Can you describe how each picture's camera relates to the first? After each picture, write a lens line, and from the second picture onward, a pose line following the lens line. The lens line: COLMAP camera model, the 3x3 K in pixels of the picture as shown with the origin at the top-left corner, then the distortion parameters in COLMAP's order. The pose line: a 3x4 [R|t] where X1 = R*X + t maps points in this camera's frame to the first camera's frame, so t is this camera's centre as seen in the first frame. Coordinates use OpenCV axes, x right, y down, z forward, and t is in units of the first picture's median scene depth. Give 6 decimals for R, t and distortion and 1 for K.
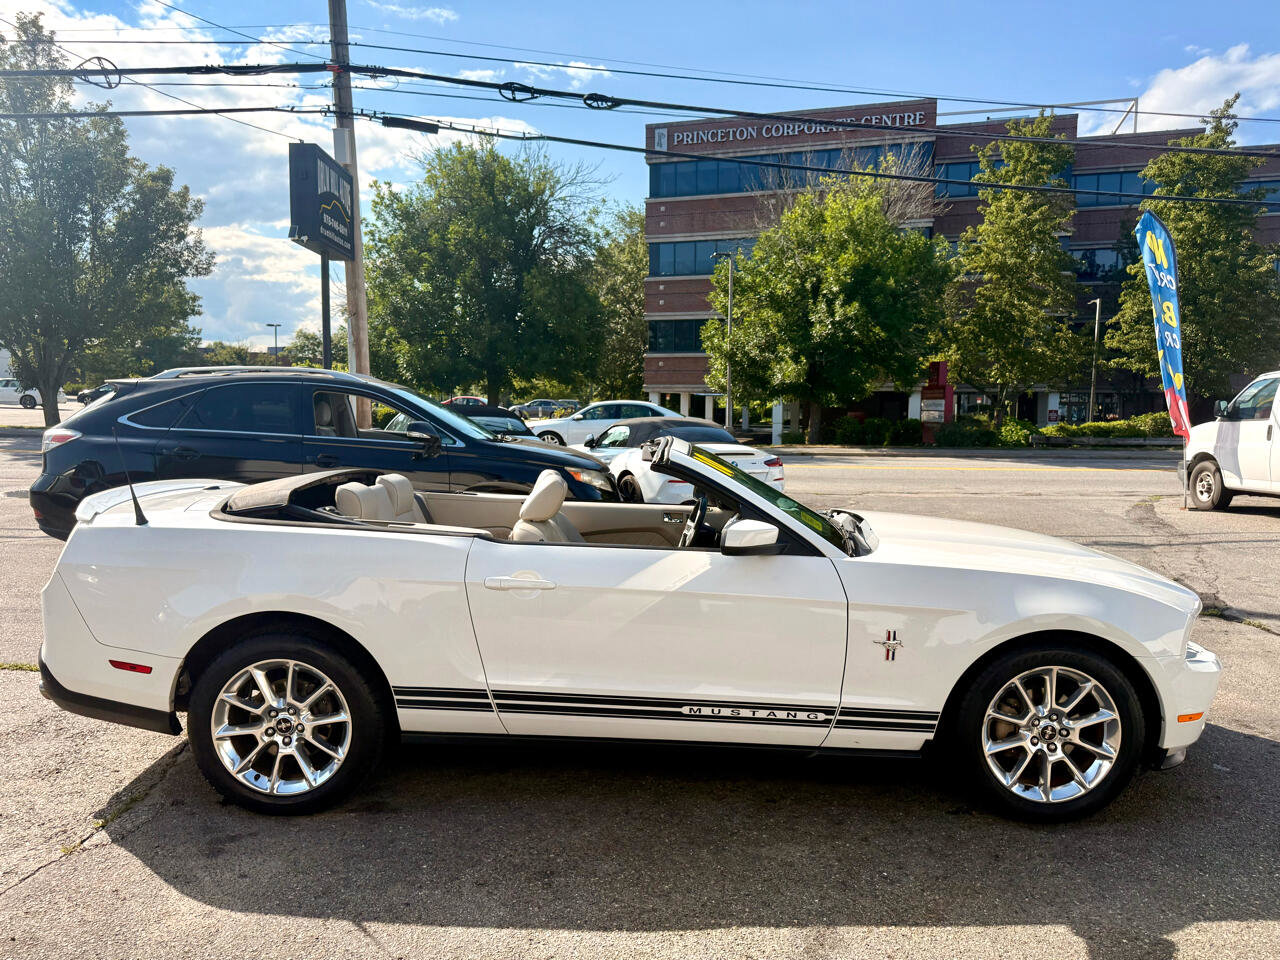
lens RADIAL K [[934.7, 0, 632.1], [0, 934.7, 473.9], [0, 0, 1]] dist [0.009671, -0.012492]
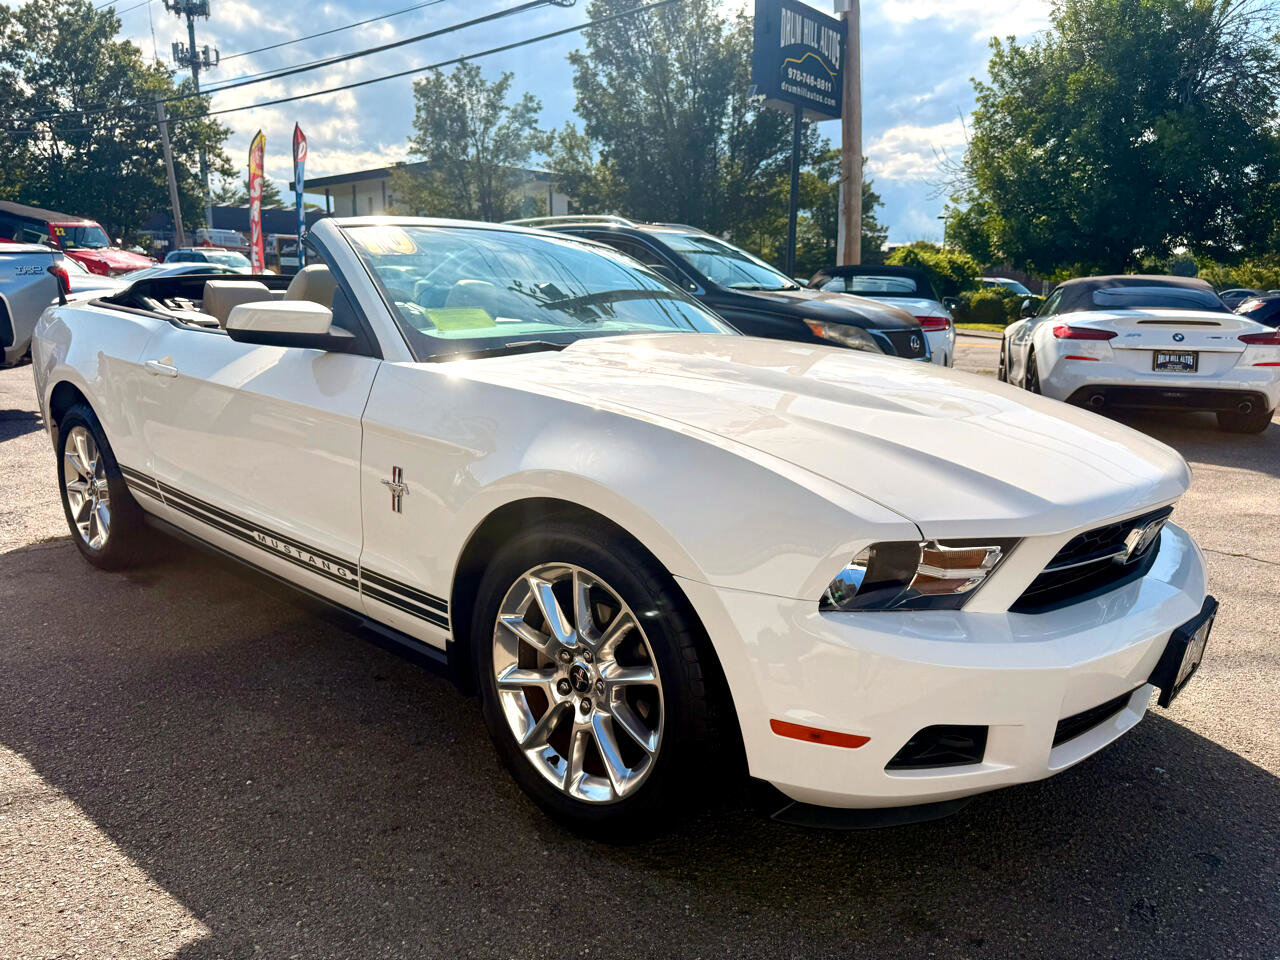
lens RADIAL K [[922.7, 0, 643.8], [0, 922.7, 484.0], [0, 0, 1]] dist [0.003559, -0.010940]
pose [[0.742687, 0.131498, -0.656601, 0.120996], [-0.054988, 0.989194, 0.135909, 0.011262], [0.667378, -0.064833, 0.741892, 0.089696]]
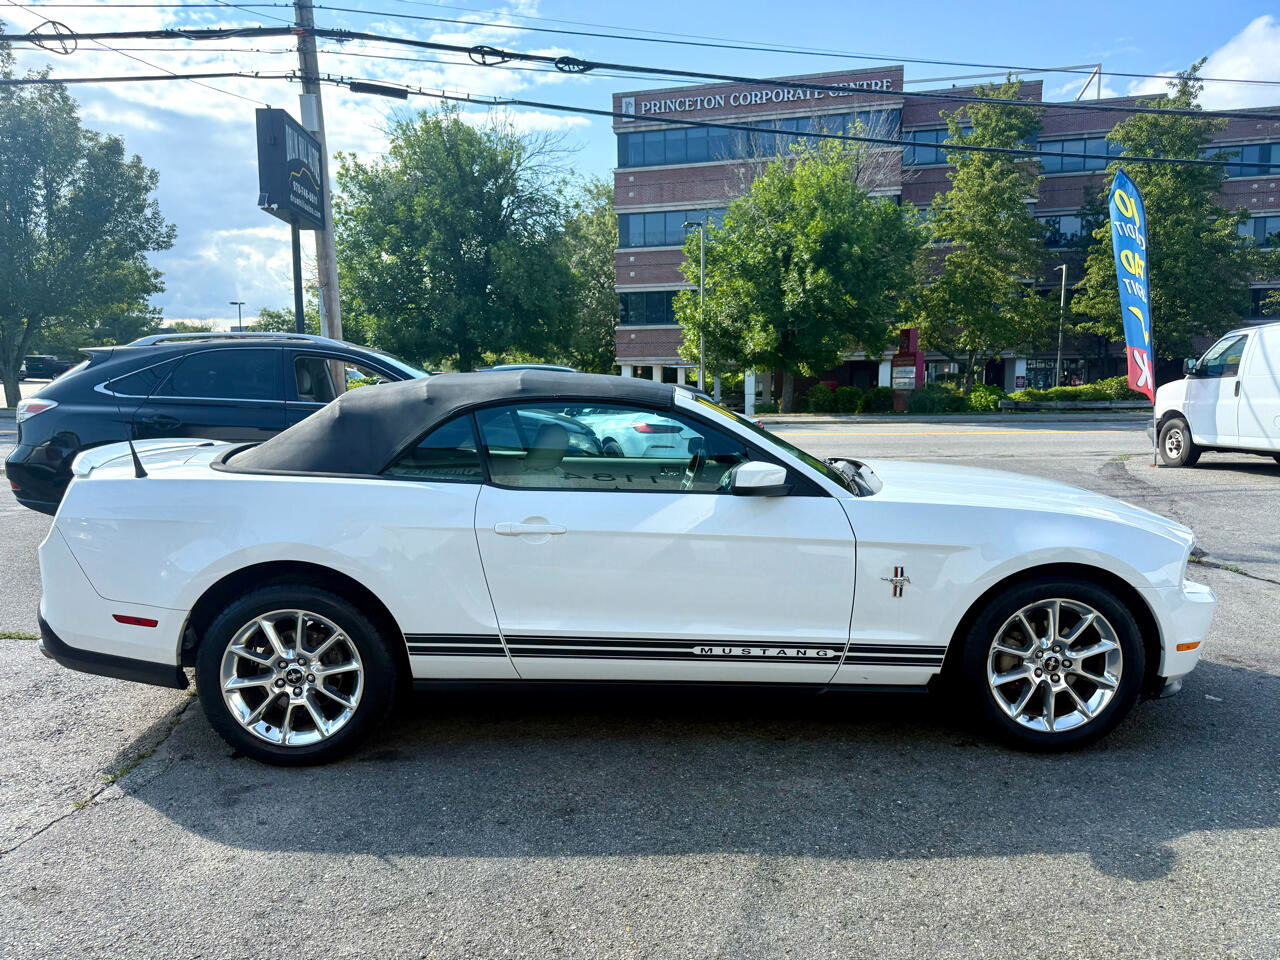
lens RADIAL K [[934.7, 0, 632.1], [0, 934.7, 473.9], [0, 0, 1]] dist [0.009671, -0.012492]
pose [[0.999303, -0.019402, 0.031886, -0.005908], [0.018584, 0.999495, 0.025763, 0.005069], [-0.032369, -0.025153, 0.999159, 0.000206]]
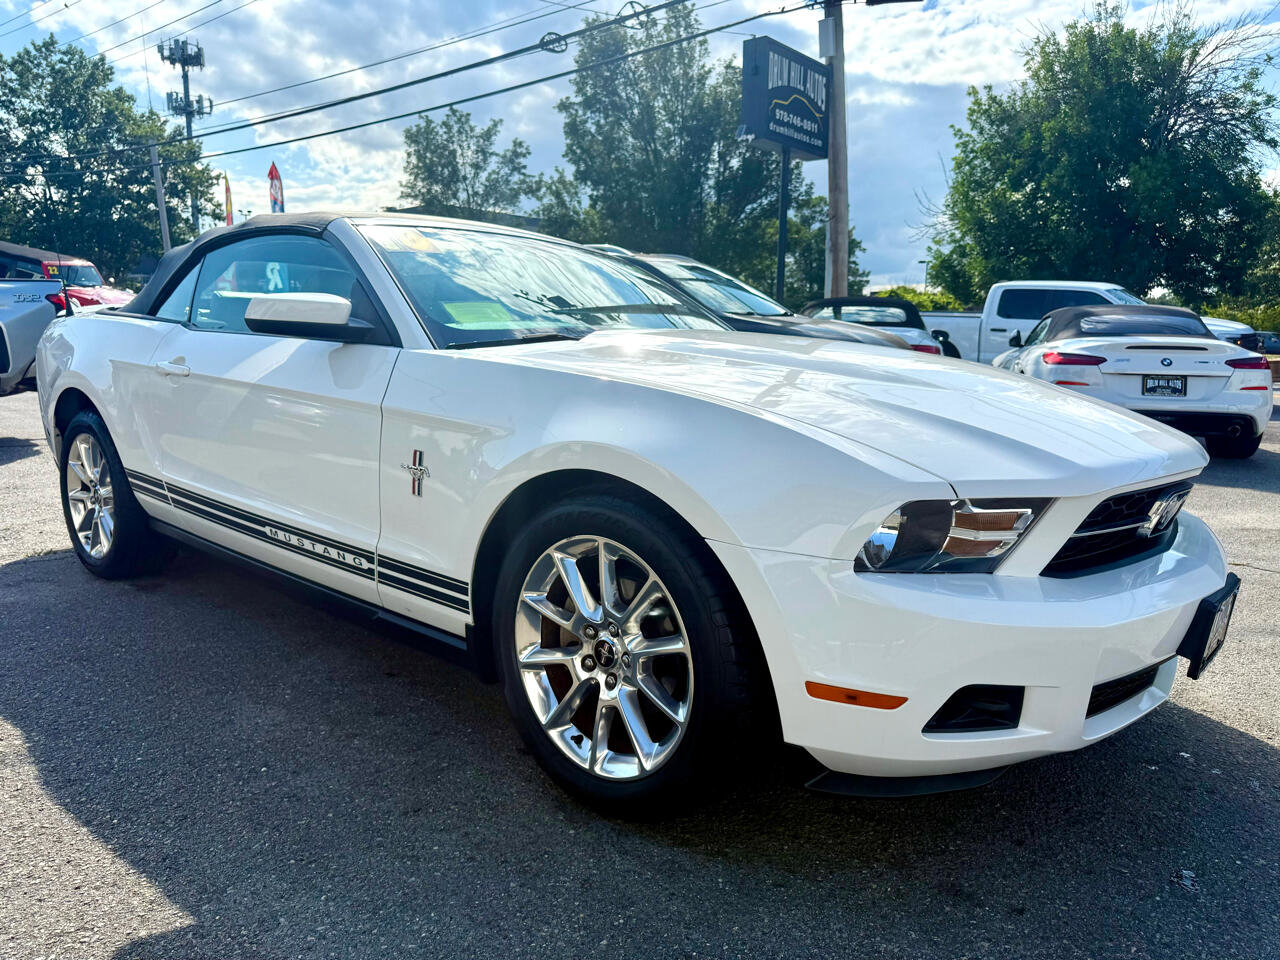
lens RADIAL K [[920.2, 0, 640.0], [0, 920.2, 480.0], [0, 0, 1]] dist [0.011962, -0.021504]
pose [[0.750718, 0.095713, -0.653652, 0.118983], [-0.053577, 0.995011, 0.084164, 0.017719], [0.658446, -0.028163, 0.752100, 0.086994]]
